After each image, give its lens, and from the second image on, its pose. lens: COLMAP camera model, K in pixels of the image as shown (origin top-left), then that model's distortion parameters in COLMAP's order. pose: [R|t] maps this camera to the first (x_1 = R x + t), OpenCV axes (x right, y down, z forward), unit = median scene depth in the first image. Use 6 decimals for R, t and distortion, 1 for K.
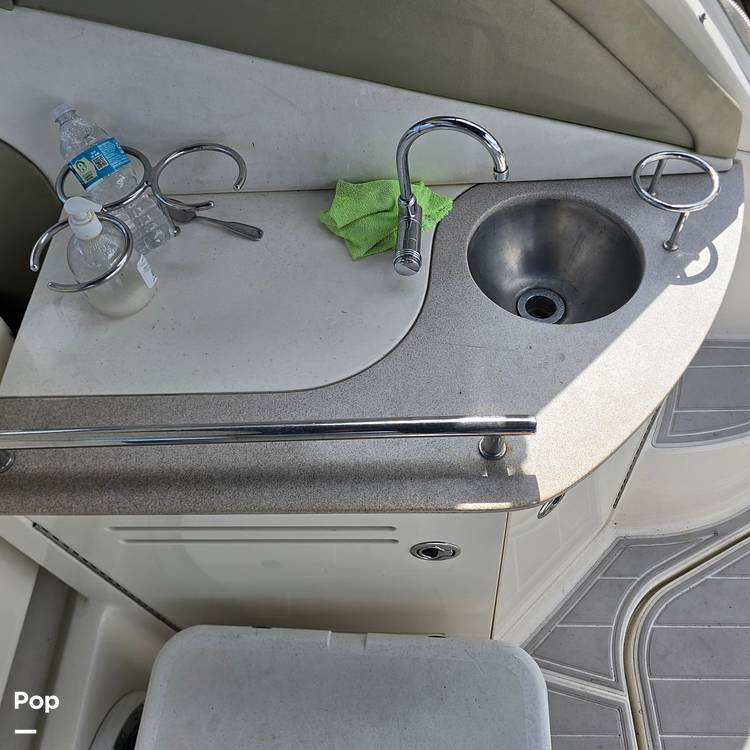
lens RADIAL K [[680.0, 0, 374.7], [0, 680.0, 375.4], [0, 0, 1]] dist [0.050828, -0.074561]
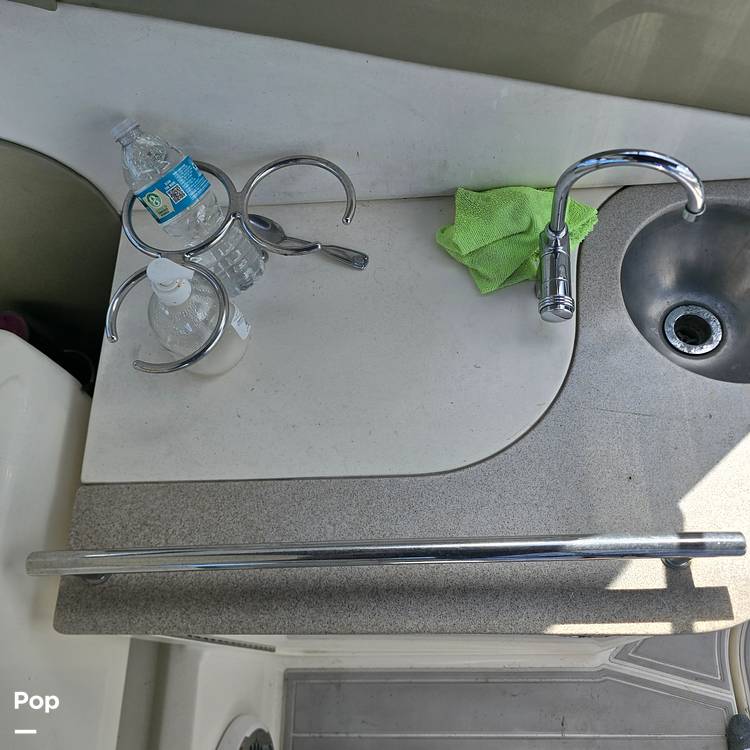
lens RADIAL K [[680.0, 0, 385.4], [0, 680.0, 369.3], [0, 0, 1]] dist [0.050828, -0.074561]
pose [[0.999686, -0.022766, -0.010499, -0.147172], [0.024224, 0.985042, 0.170602, -0.231860], [0.006458, -0.170803, 0.985284, 0.168388]]
